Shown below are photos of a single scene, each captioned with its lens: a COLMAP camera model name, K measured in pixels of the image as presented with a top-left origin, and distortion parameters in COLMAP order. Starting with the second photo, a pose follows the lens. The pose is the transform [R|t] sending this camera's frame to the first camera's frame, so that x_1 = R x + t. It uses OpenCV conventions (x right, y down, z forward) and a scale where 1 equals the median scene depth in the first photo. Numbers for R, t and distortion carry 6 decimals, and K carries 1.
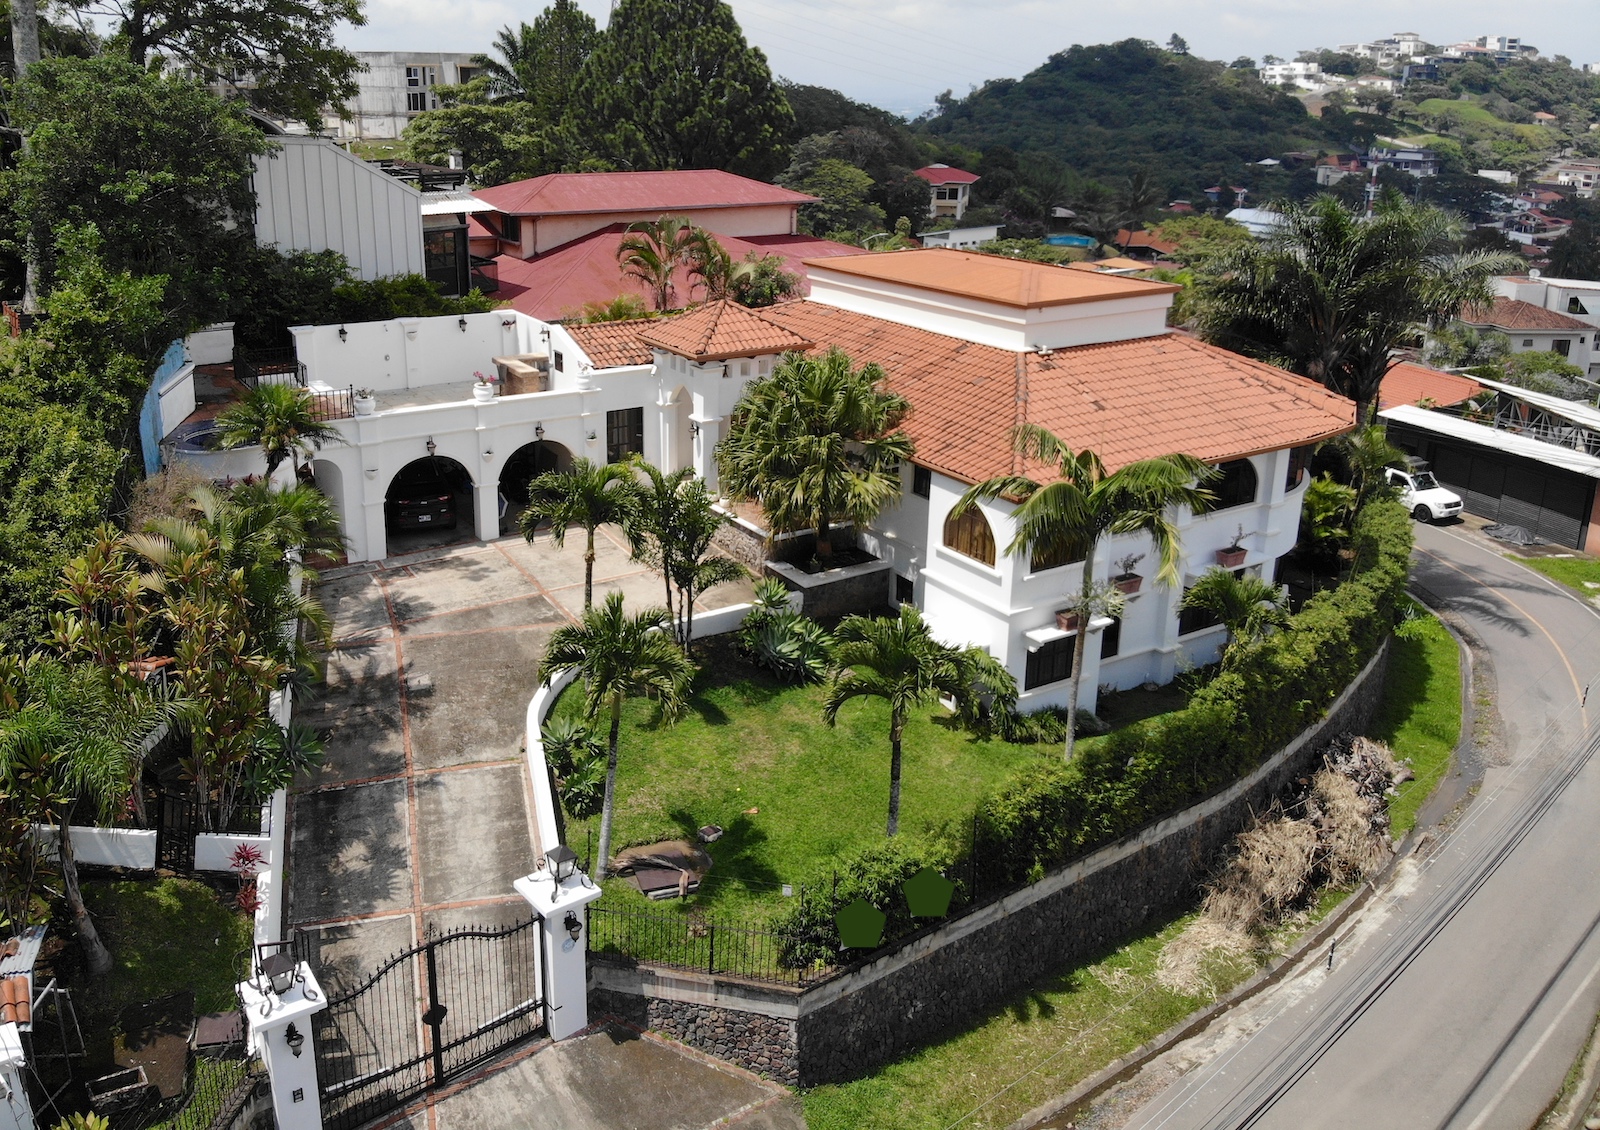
lens RADIAL K [[1284.4, 0, 797.6], [0, 1284.4, 476.8], [0, 0, 1]] dist [0.049949, -0.147713]
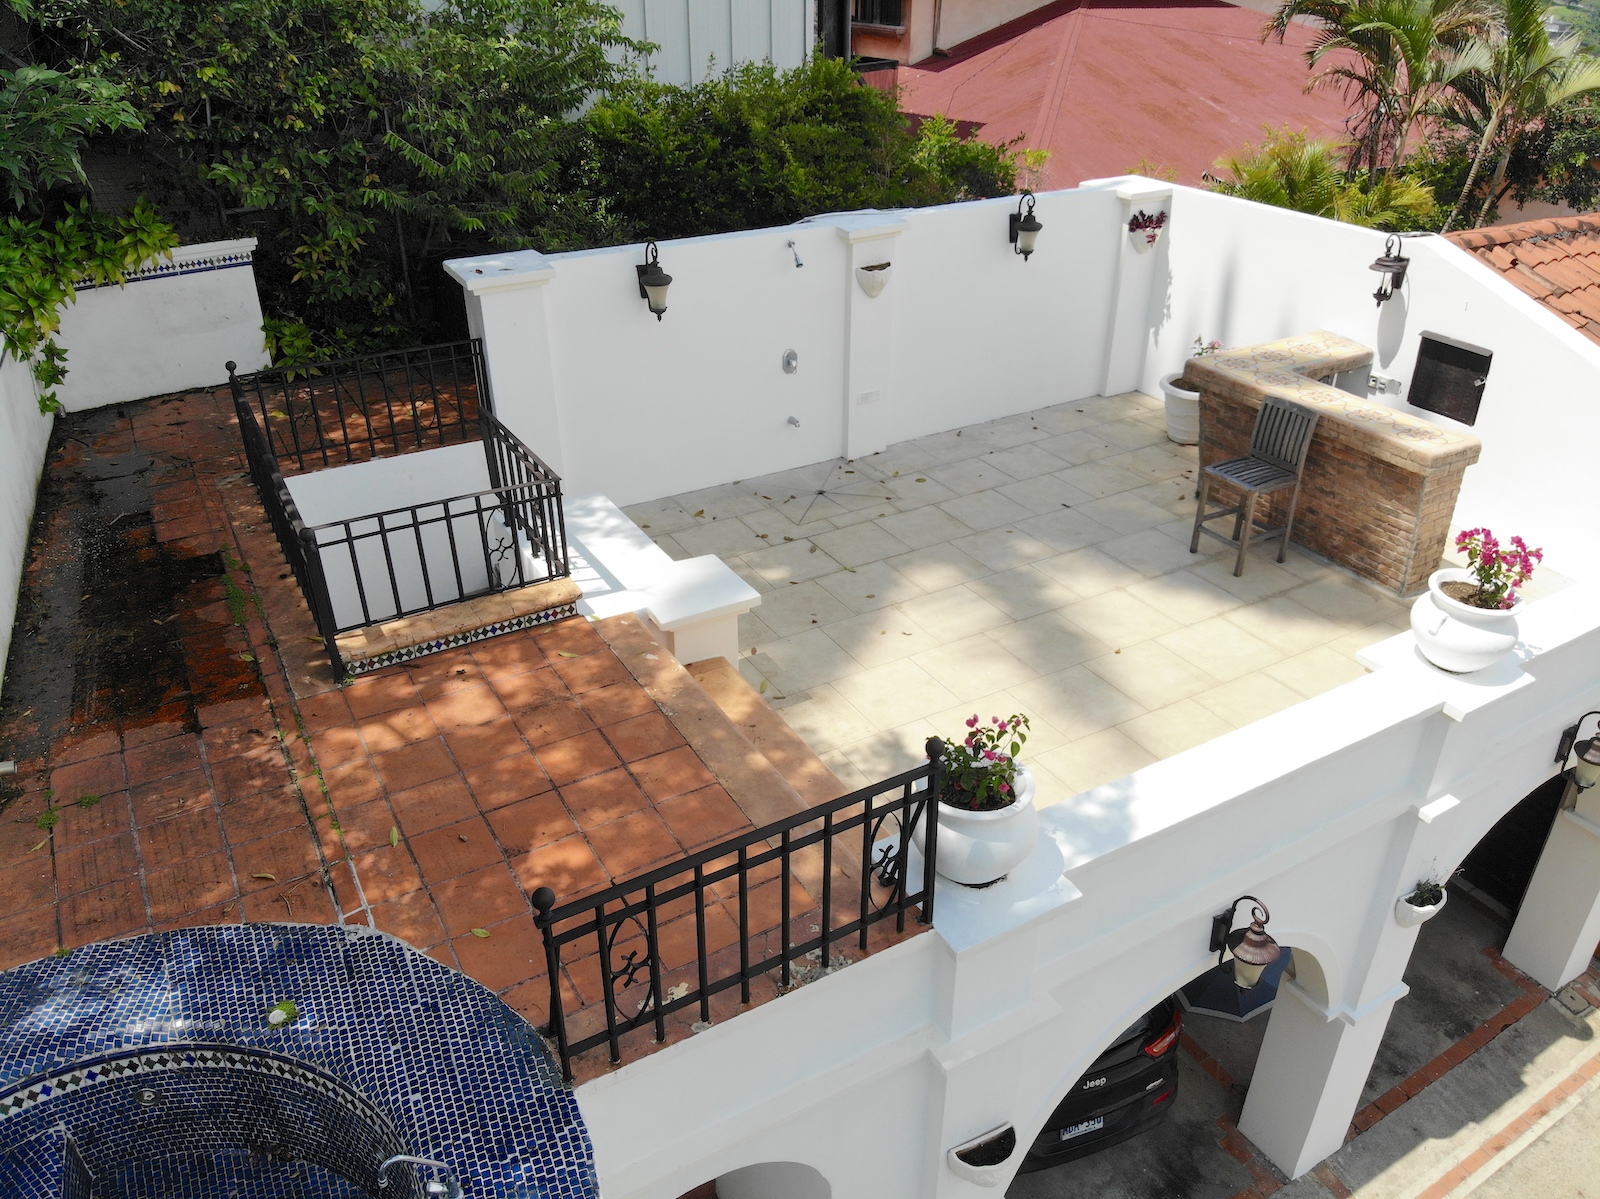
lens RADIAL K [[1178.6, 0, 808.0], [0, 1178.6, 573.3], [0, 0, 1]] dist [0.049203, -0.165579]
pose [[0.996124, 0.013286, -0.086948, -0.370613], [0.003510, 0.981734, 0.190226, -0.121404], [0.087887, -0.189794, 0.977883, 0.938832]]
